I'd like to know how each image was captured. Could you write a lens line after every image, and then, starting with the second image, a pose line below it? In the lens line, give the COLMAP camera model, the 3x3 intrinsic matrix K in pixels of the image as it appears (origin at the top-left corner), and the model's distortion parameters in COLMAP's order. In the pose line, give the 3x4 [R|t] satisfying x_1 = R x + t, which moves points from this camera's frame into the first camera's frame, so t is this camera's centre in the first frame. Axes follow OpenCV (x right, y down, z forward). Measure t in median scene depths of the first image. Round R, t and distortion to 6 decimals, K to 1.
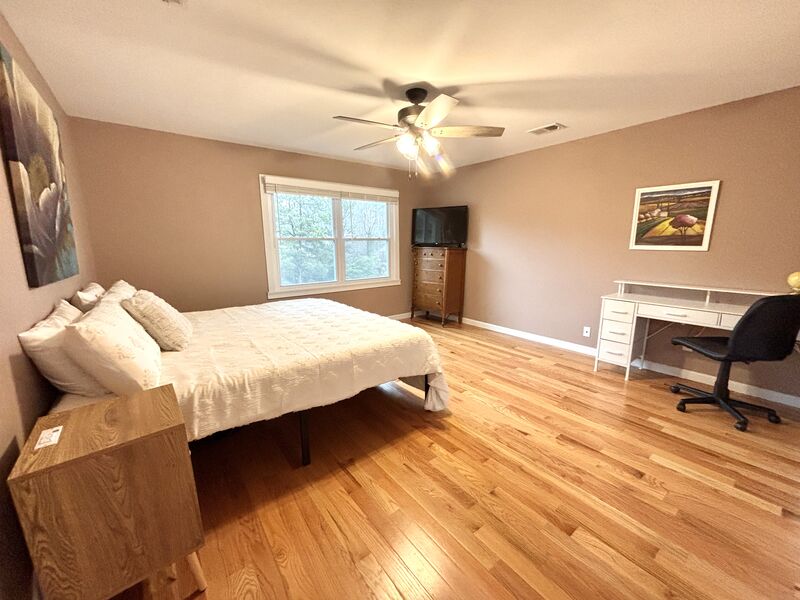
lens RADIAL K [[318.5, 0, 397.1], [0, 318.5, 297.3], [0, 0, 1]] dist [0.003133, 0.000127]
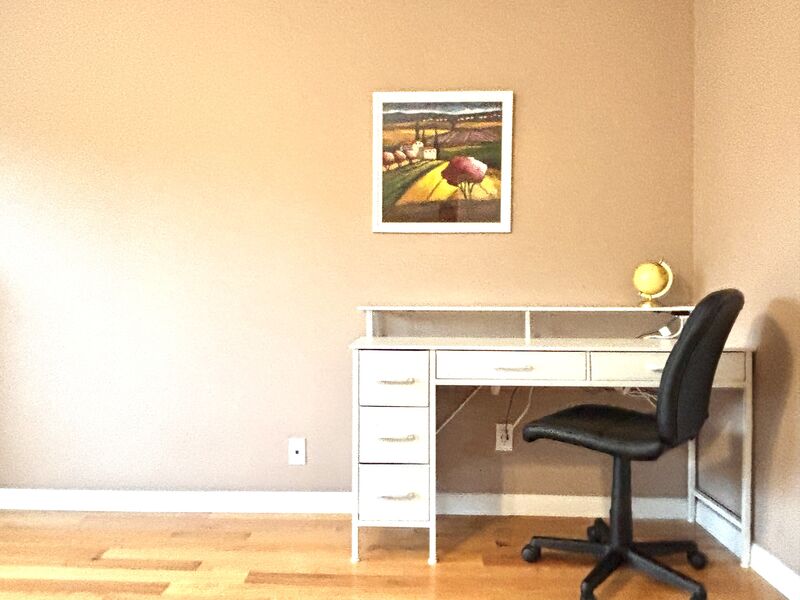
lens RADIAL K [[612.8, 0, 396.3], [0, 612.8, 297.9], [0, 0, 1]] dist [0.042798, -0.015354]
pose [[0.642441, -0.002429, 0.766332, 0.140951], [0.130910, 0.985644, -0.106622, 0.026933], [-0.755071, 0.168819, 0.633536, 0.523932]]
